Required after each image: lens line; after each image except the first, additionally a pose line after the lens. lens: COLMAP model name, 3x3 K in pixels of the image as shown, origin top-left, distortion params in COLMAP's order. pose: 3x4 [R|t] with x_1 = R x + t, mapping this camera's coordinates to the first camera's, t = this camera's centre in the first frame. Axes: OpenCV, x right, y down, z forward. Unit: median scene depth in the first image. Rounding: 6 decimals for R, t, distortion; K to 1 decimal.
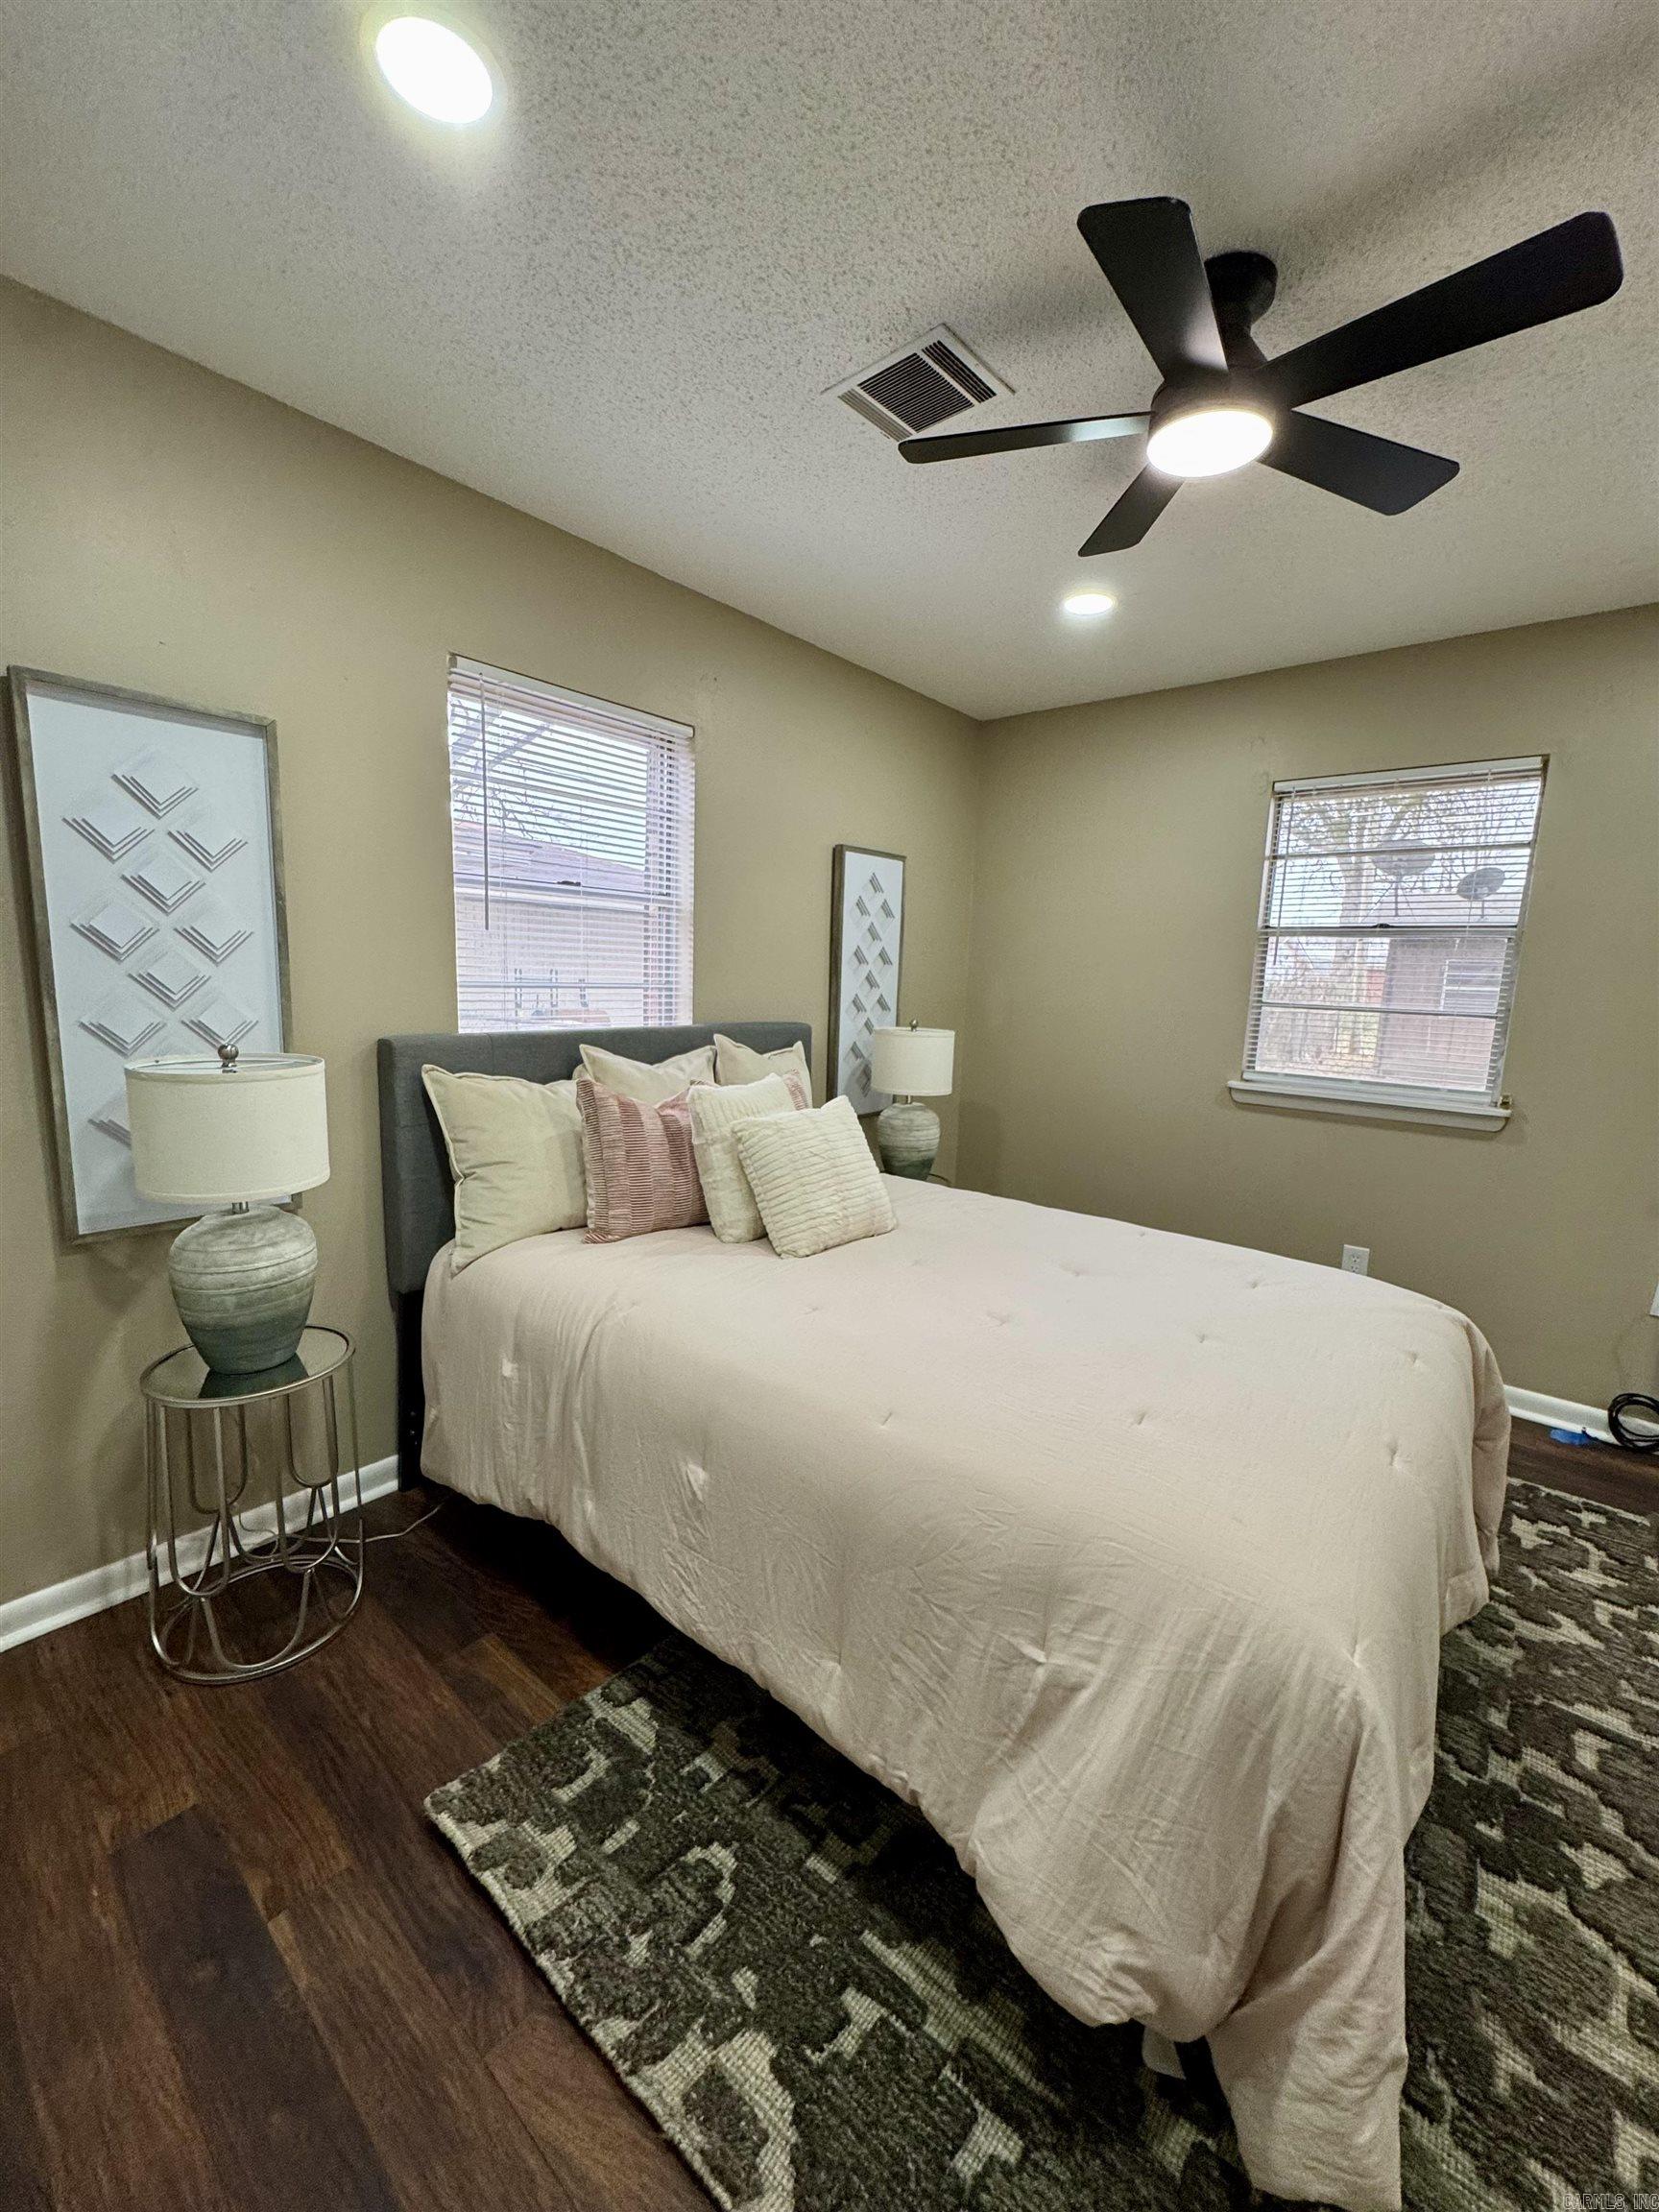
lens RADIAL K [[874.3, 0, 829.5], [0, 874.3, 1106.0], [0, 0, 1]] dist [-0.002028, 0.000100]
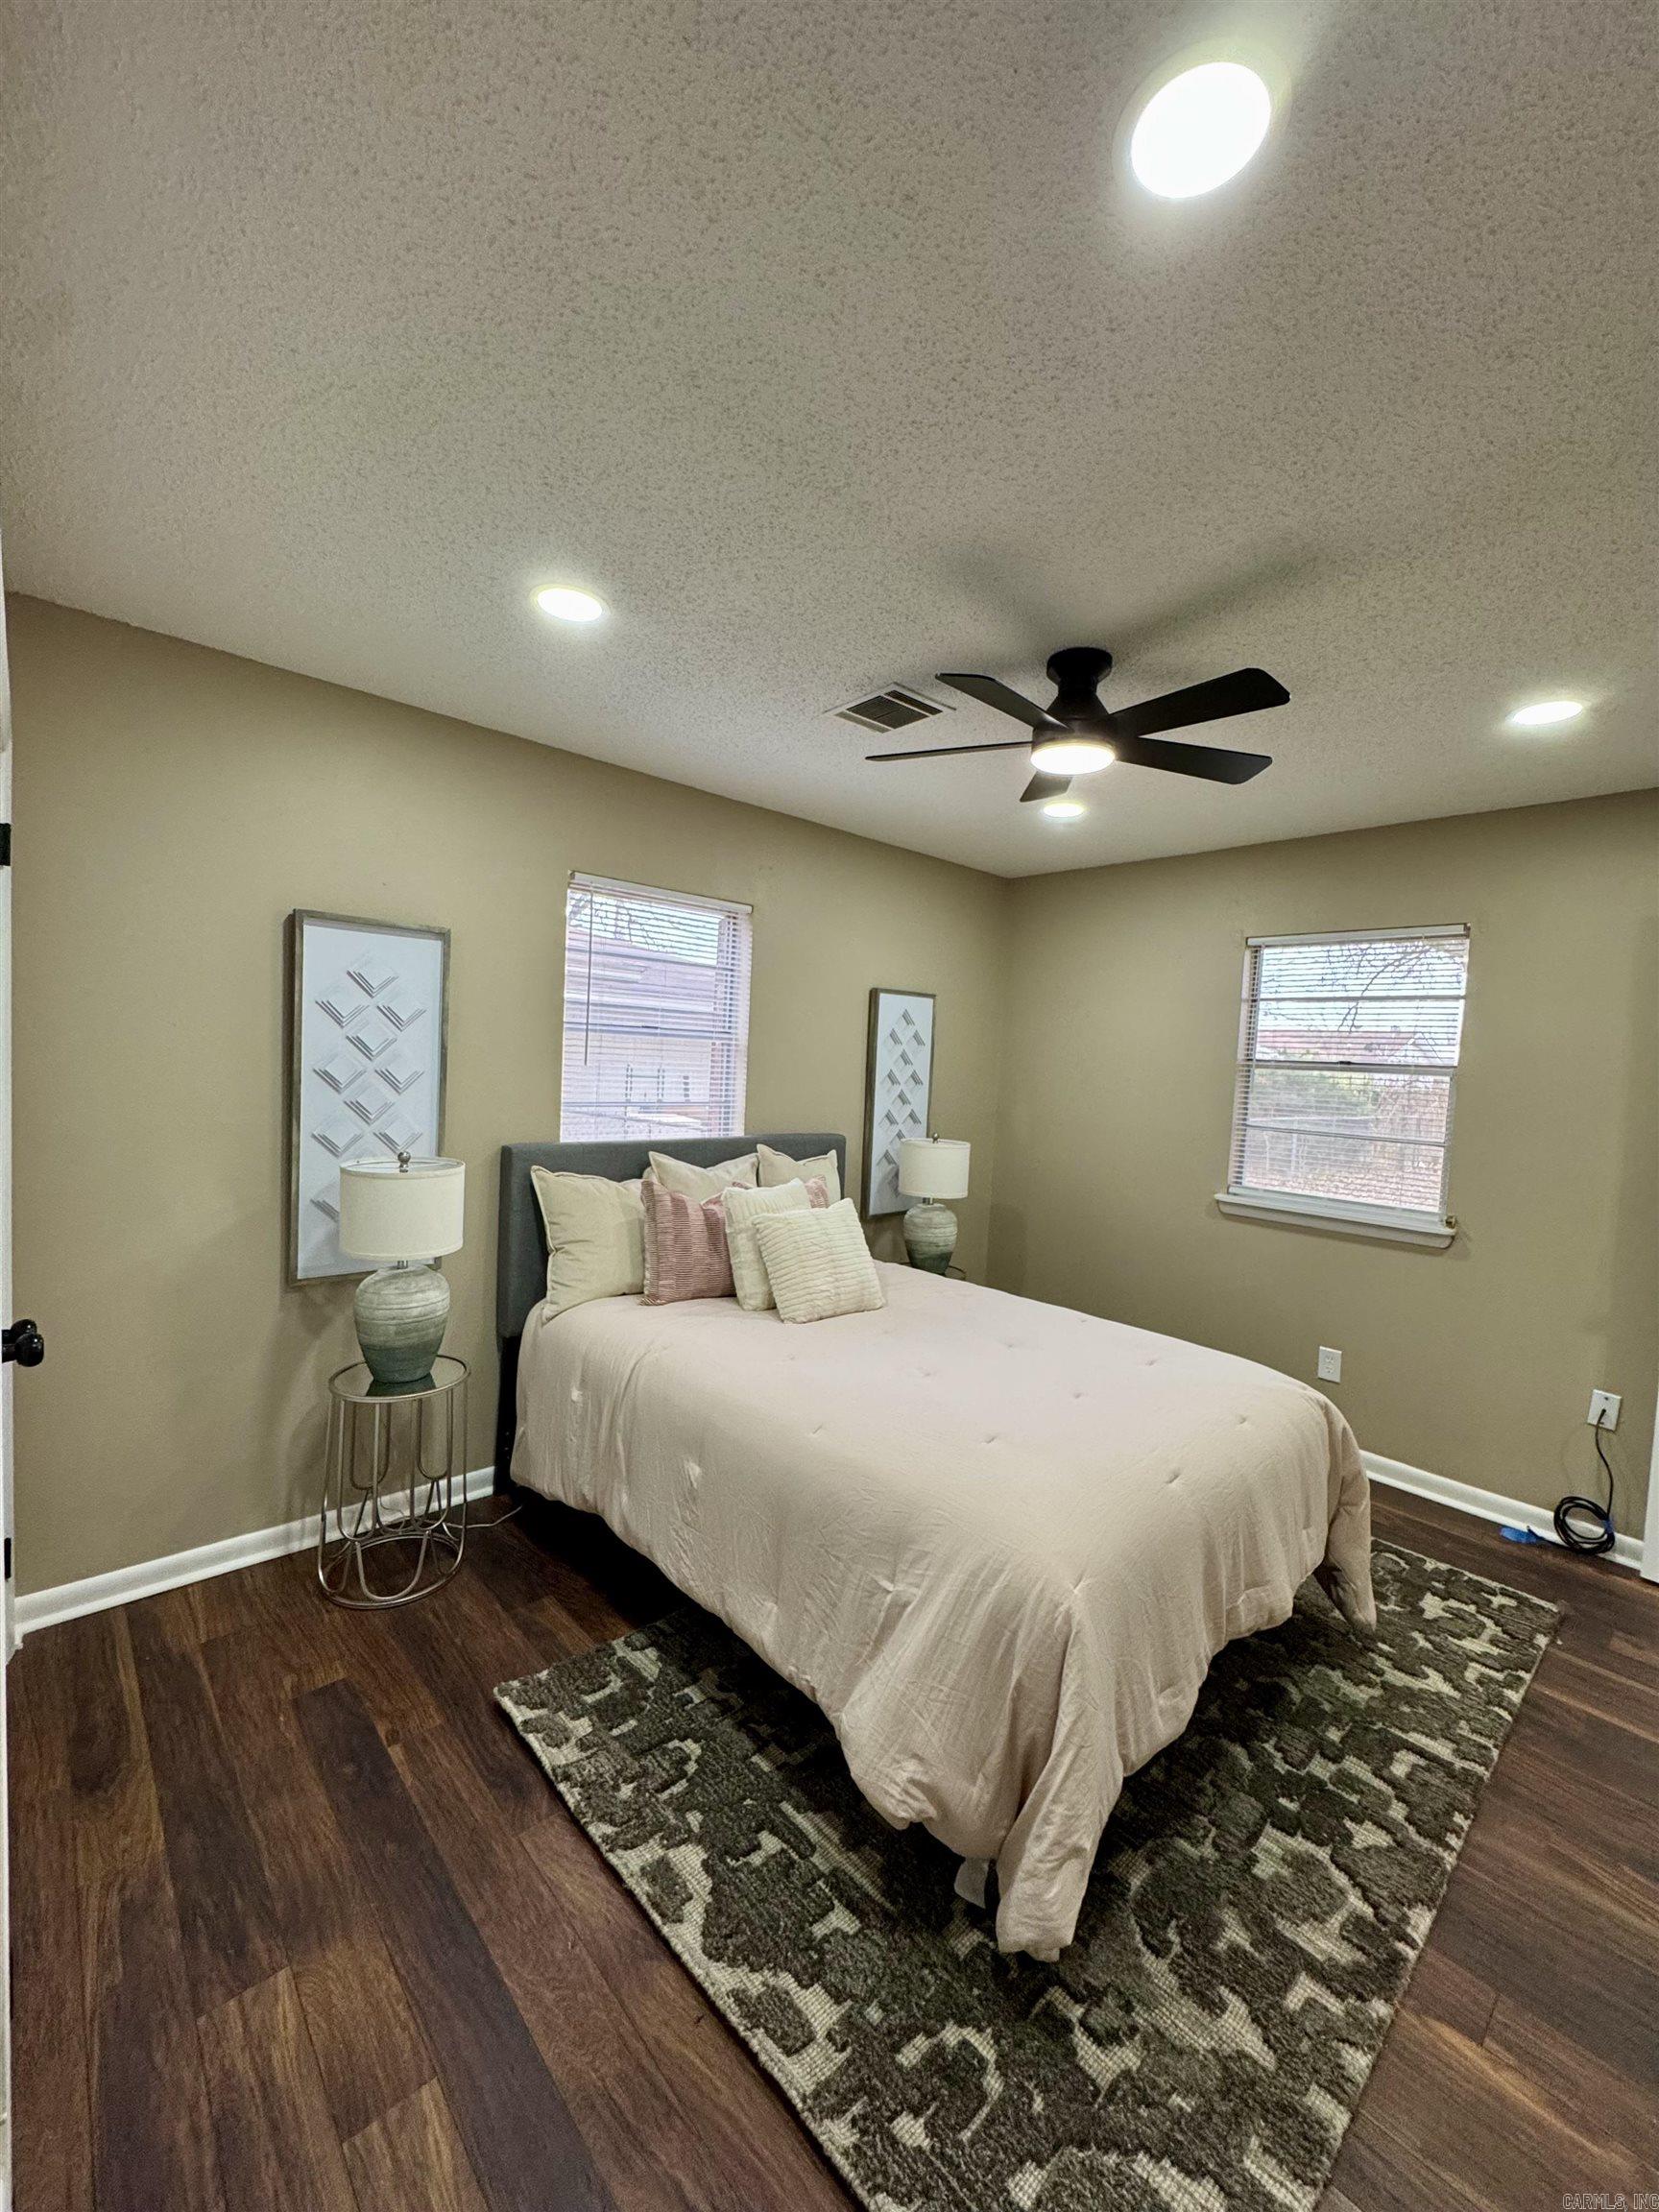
lens RADIAL K [[876.2, 0, 831.9], [0, 876.2, 1106.4], [0, 0, 1]] dist [-0.003935, 0.000758]
pose [[0.992524, 0.020646, -0.120292, 0.195403], [-0.032907, 0.994358, -0.100846, -0.021040], [0.117532, 0.104051, 0.987603, -0.367785]]
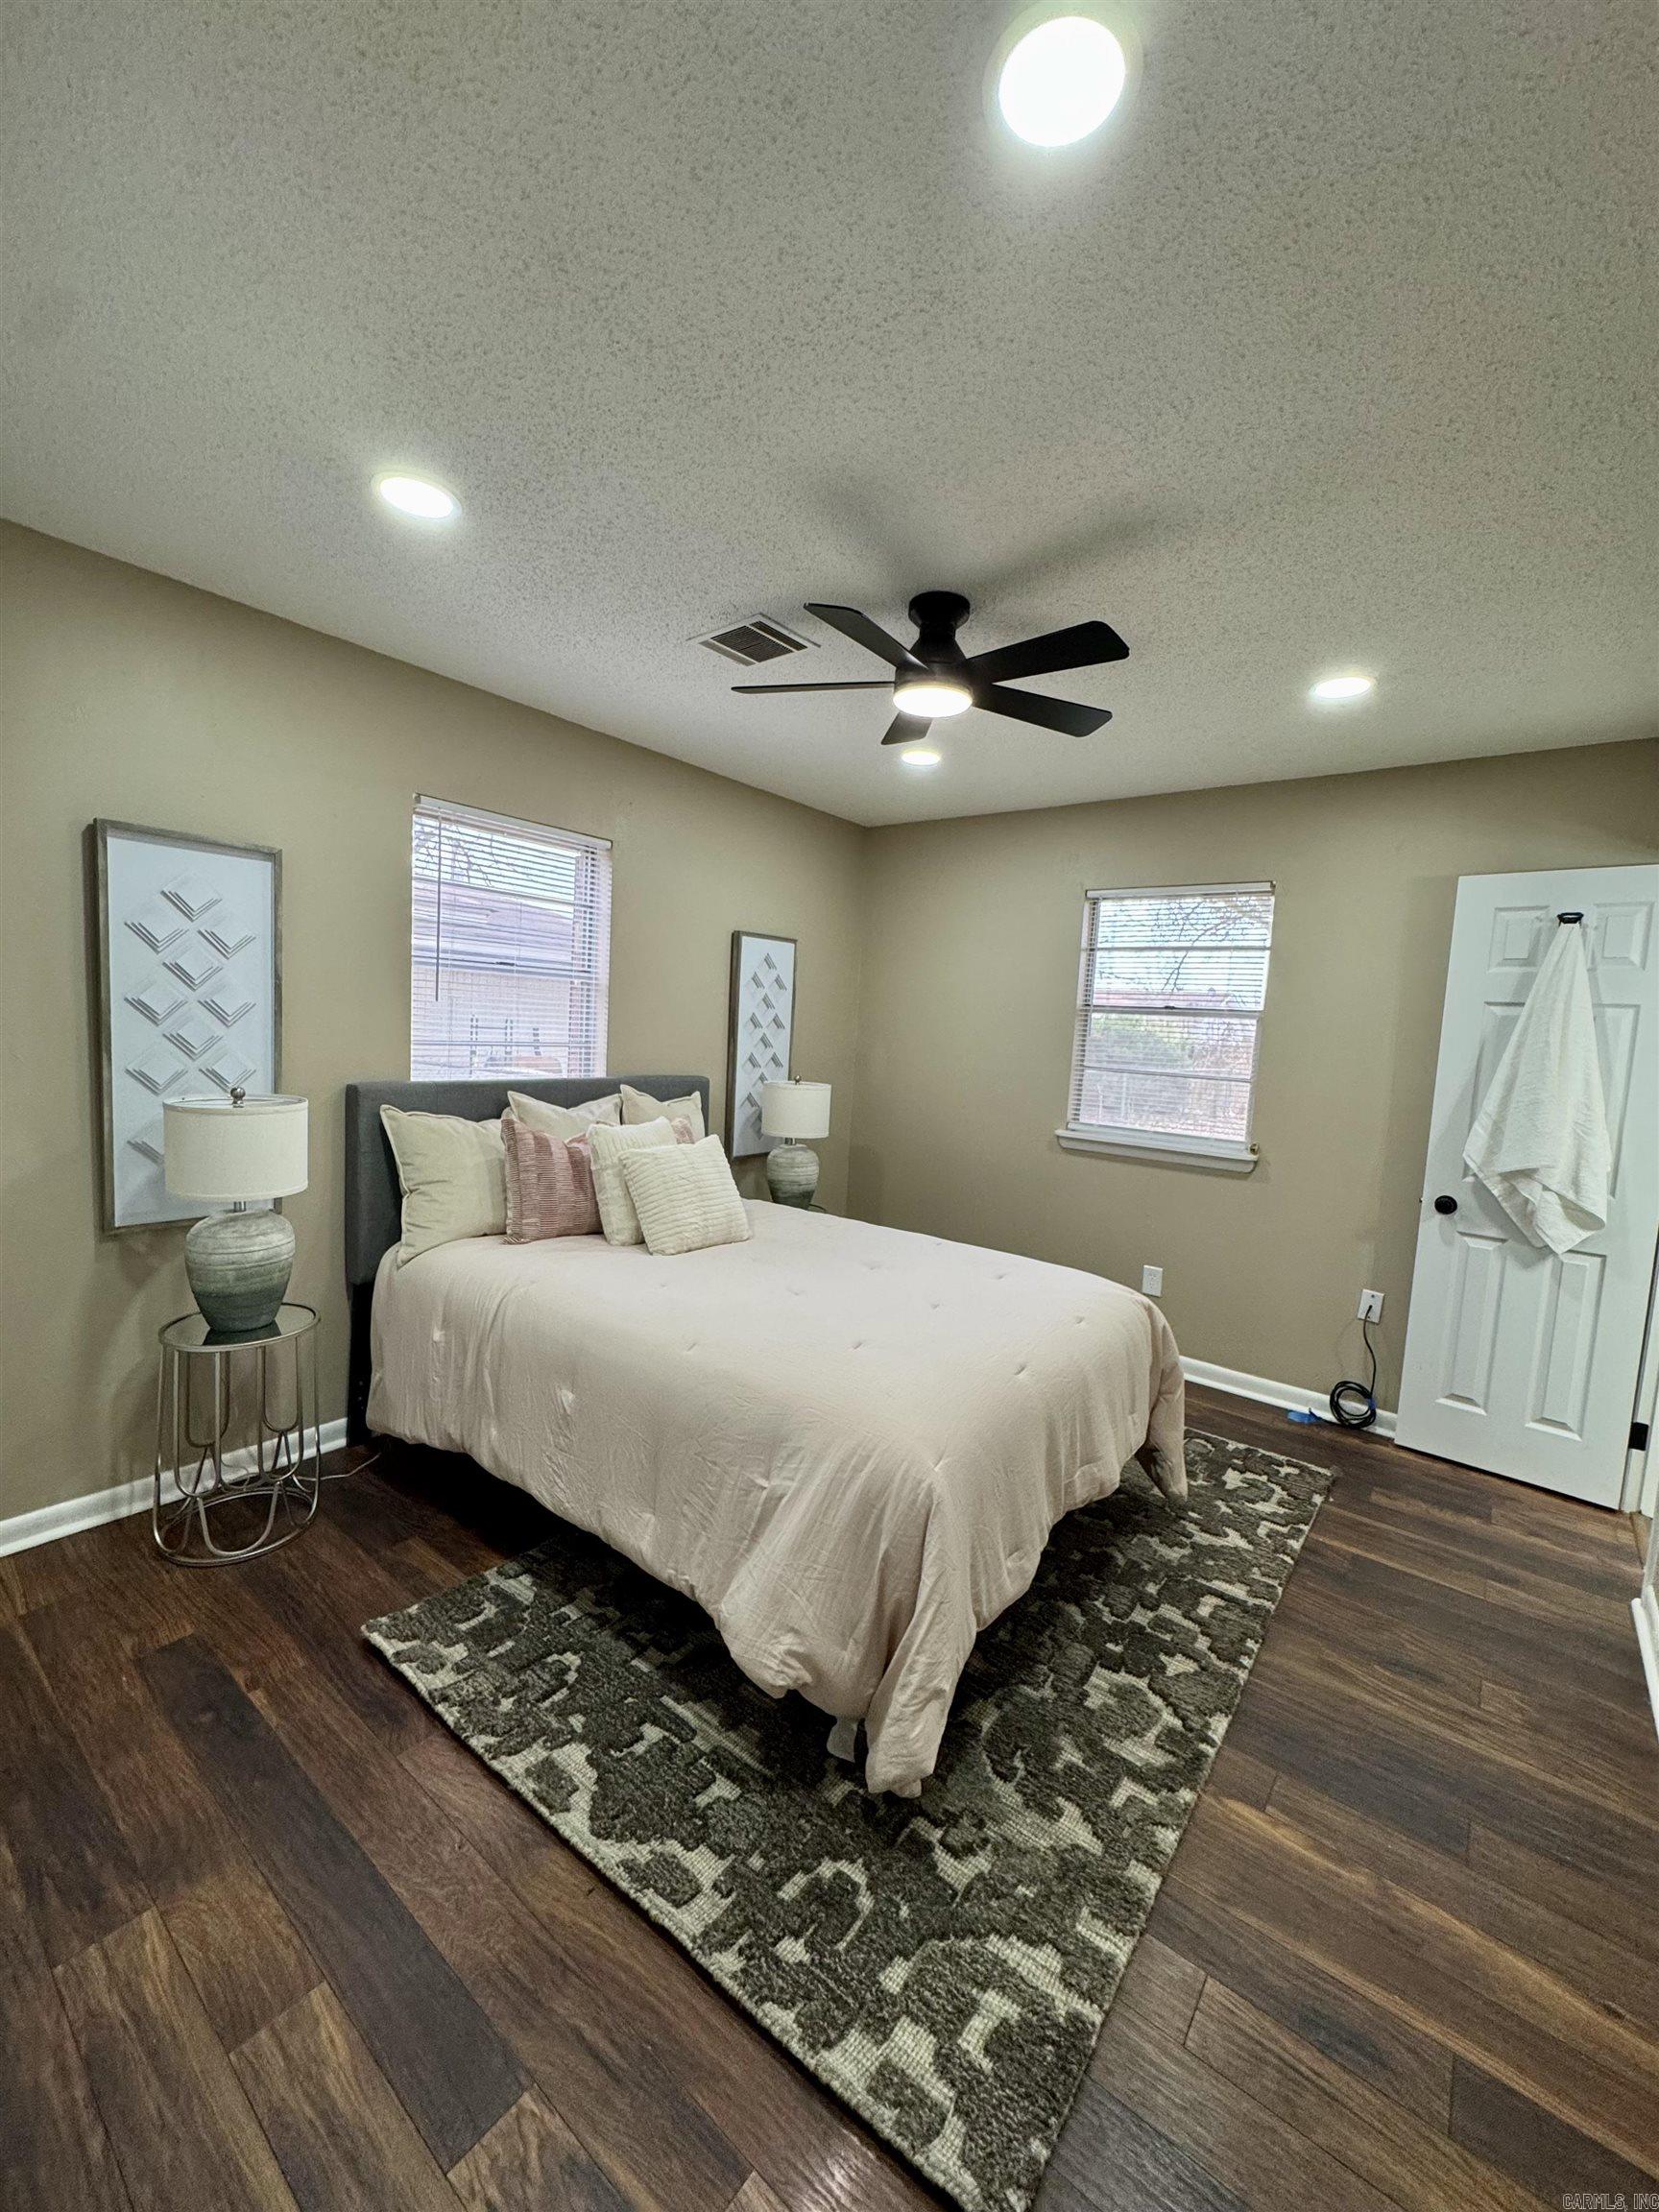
lens RADIAL K [[874.3, 0, 829.5], [0, 874.3, 1106.0], [0, 0, 1]] dist [-0.002028, 0.000100]
pose [[0.998978, 0.016499, 0.042087, 0.178415], [-0.014106, 0.998302, -0.056525, 0.022466], [-0.042948, 0.055873, 0.997514, -0.397476]]
